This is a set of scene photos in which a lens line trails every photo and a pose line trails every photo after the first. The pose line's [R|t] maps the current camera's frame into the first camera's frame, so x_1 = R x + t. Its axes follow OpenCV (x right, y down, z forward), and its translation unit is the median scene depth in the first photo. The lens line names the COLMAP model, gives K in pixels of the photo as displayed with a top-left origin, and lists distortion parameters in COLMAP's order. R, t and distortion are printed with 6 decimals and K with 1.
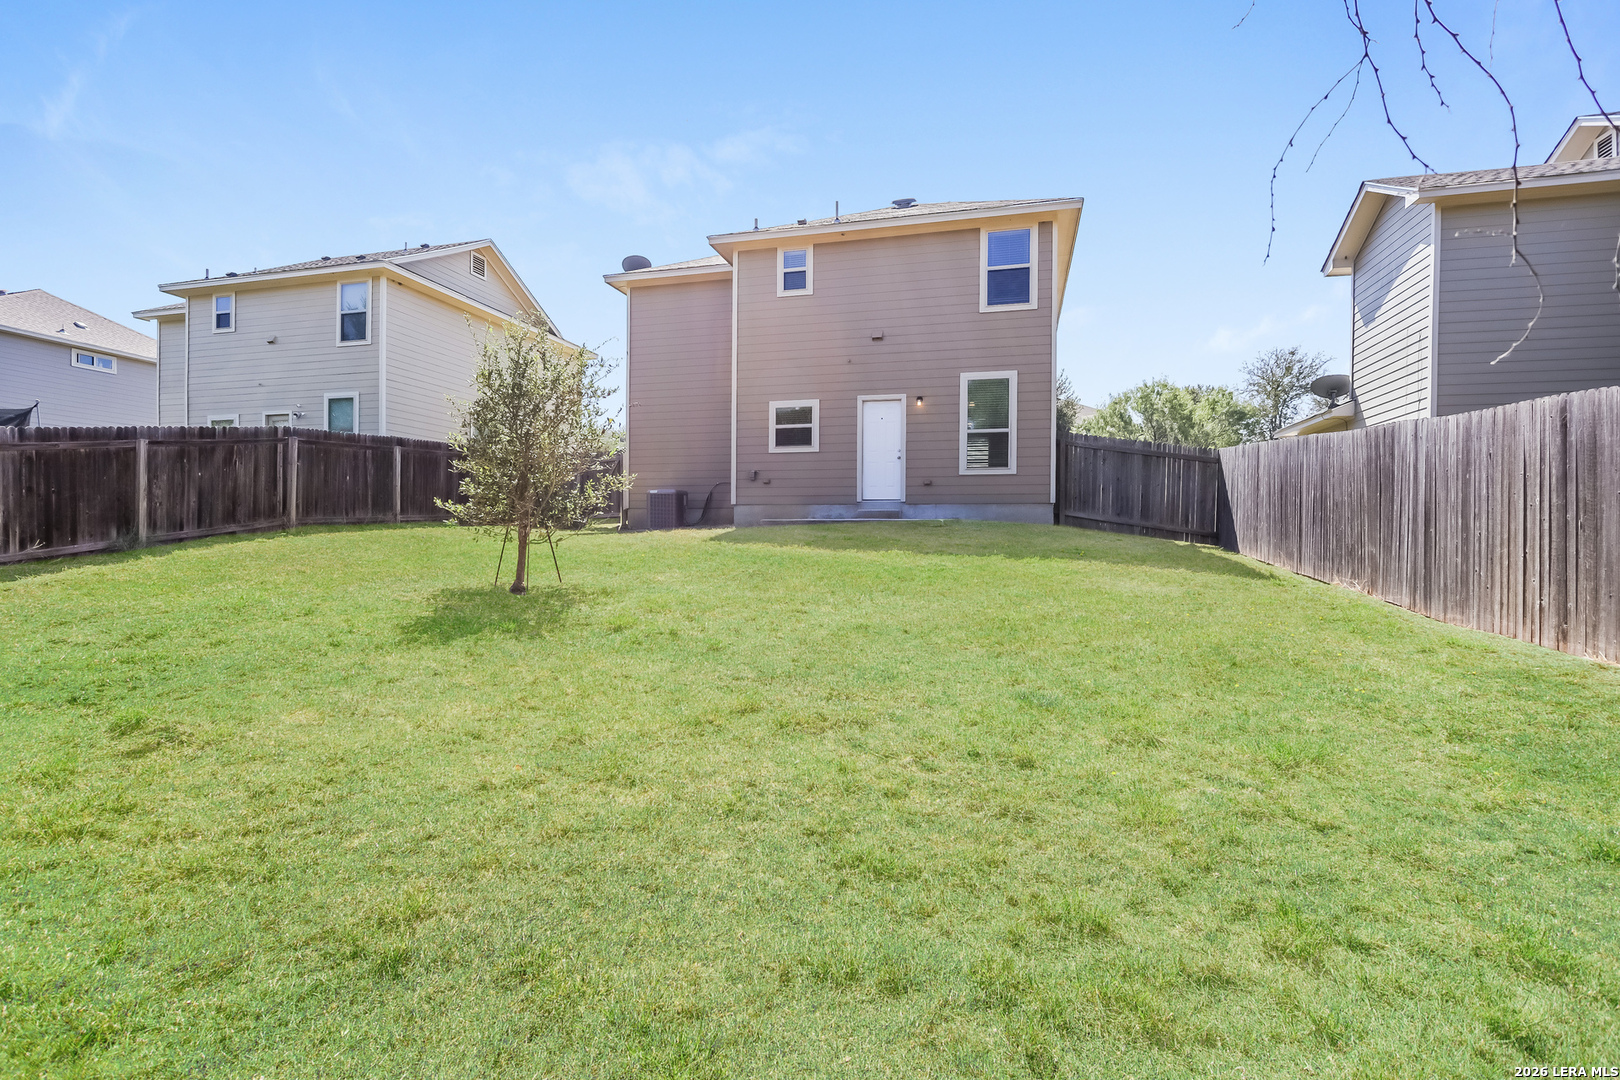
lens RADIAL K [[766.1, 0, 807.1], [0, 766.1, 540.7], [0, 0, 1]] dist [-0.003813, 0.001910]
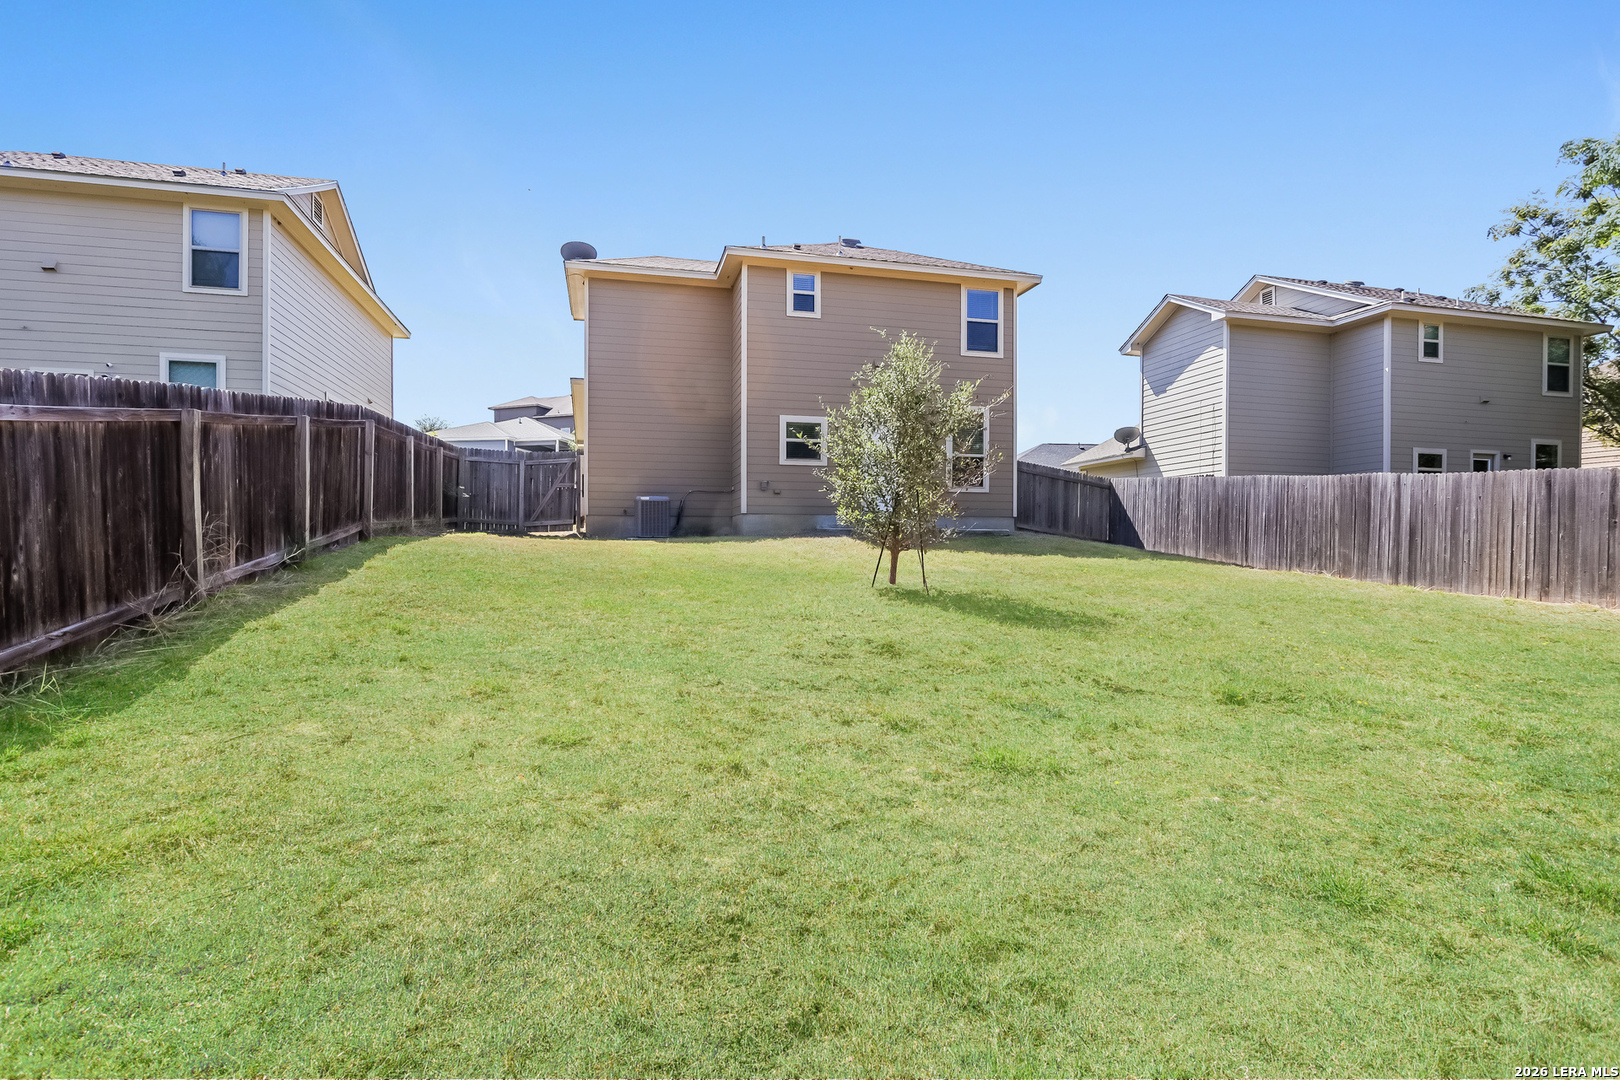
lens RADIAL K [[766.1, 0, 777.6], [0, 766.1, 553.6], [0, 0, 1]] dist [-0.003813, 0.001910]
pose [[0.880615, -0.007782, 0.473769, -0.561260], [0.005691, 0.999967, 0.005848, 0.000910], [-0.473799, -0.002453, 0.880630, 0.083463]]
